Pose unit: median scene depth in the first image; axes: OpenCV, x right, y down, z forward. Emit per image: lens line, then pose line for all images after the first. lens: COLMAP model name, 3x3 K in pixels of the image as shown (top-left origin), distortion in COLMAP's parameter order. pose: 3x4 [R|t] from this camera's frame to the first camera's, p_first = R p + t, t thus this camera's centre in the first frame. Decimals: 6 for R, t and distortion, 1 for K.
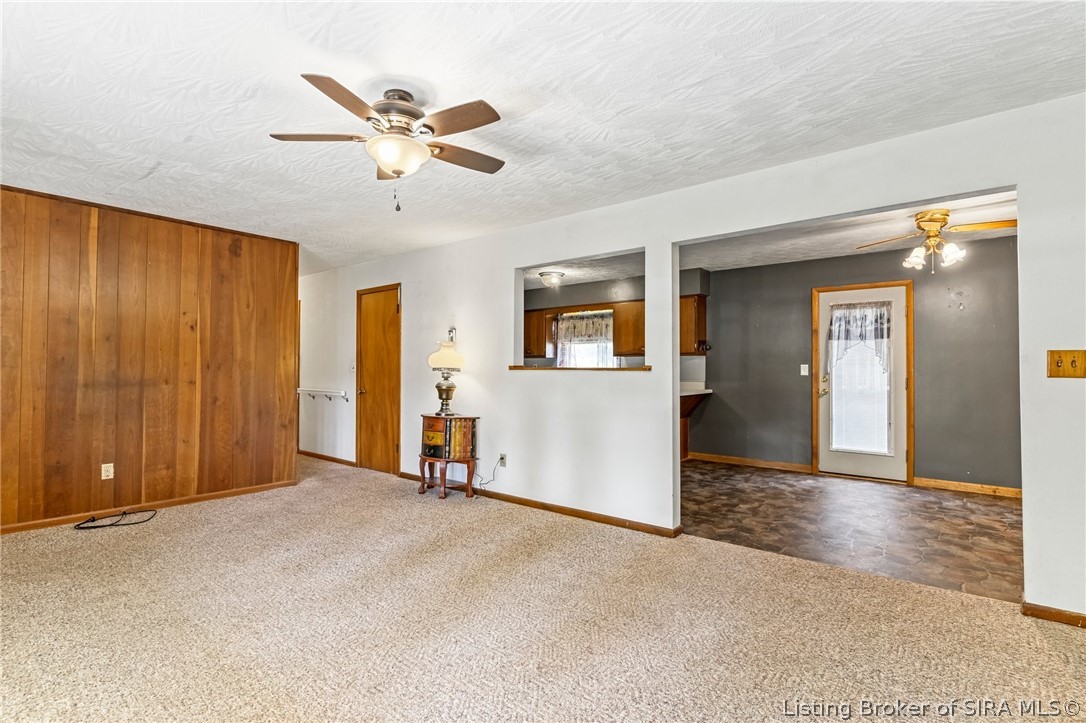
lens RADIAL K [[517.0, 0, 543.9], [0, 517.0, 359.0], [0, 0, 1]] dist [0.003480, 0.000177]
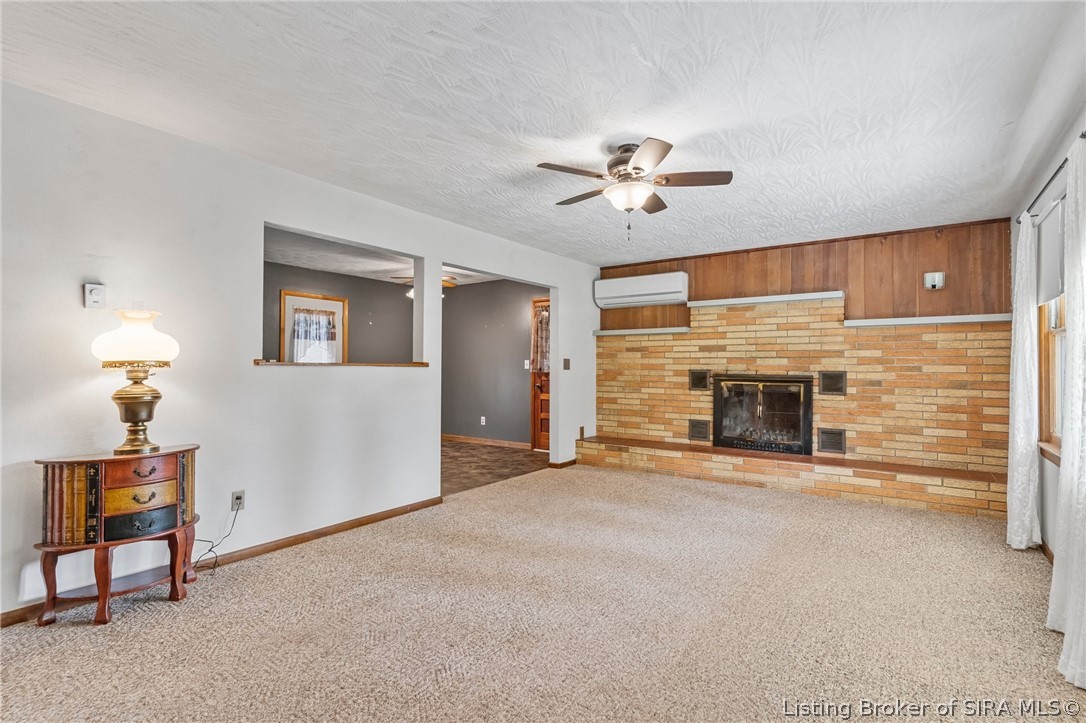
lens RADIAL K [[517.0, 0, 544.9], [0, 517.0, 361.2], [0, 0, 1]] dist [0.003480, 0.000177]
pose [[-0.062032, 0.008248, 0.998040, -0.770652], [-0.025957, 0.999614, -0.009875, 0.012151], [-0.997737, -0.026519, -0.061794, 0.650369]]
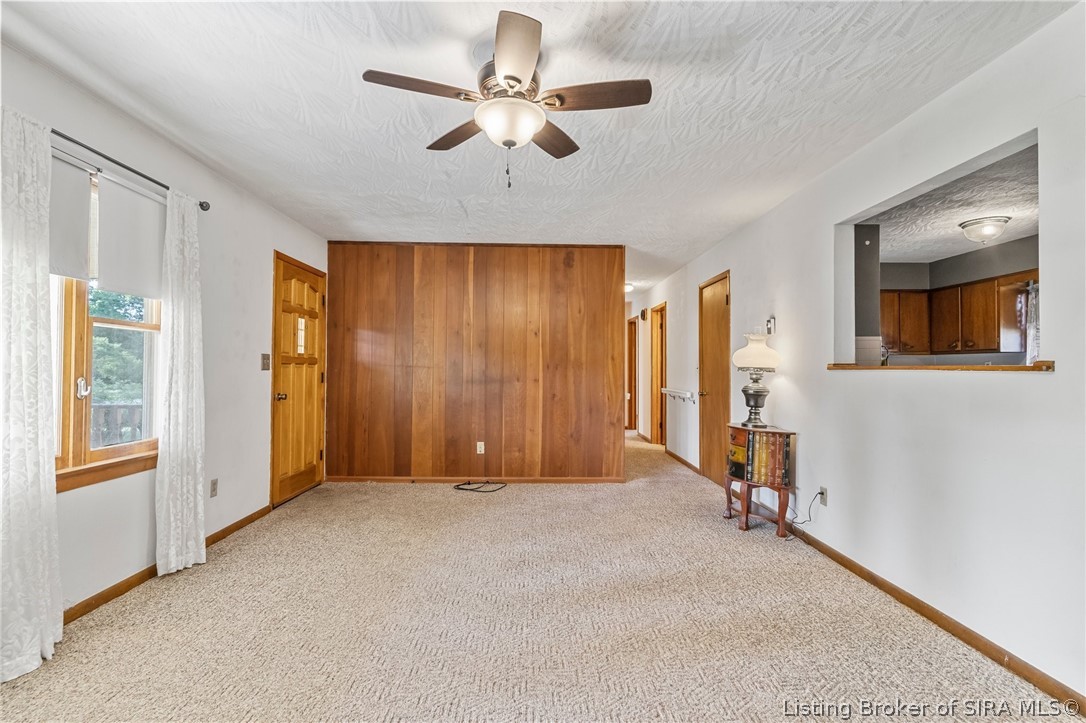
lens RADIAL K [[517.0, 0, 544.4], [0, 517.0, 360.5], [0, 0, 1]] dist [0.003480, 0.000177]
pose [[0.652779, -0.013609, -0.757426, 0.213465], [0.014282, 0.999882, -0.005656, 0.006787], [0.757414, -0.007126, 0.652896, 0.241626]]
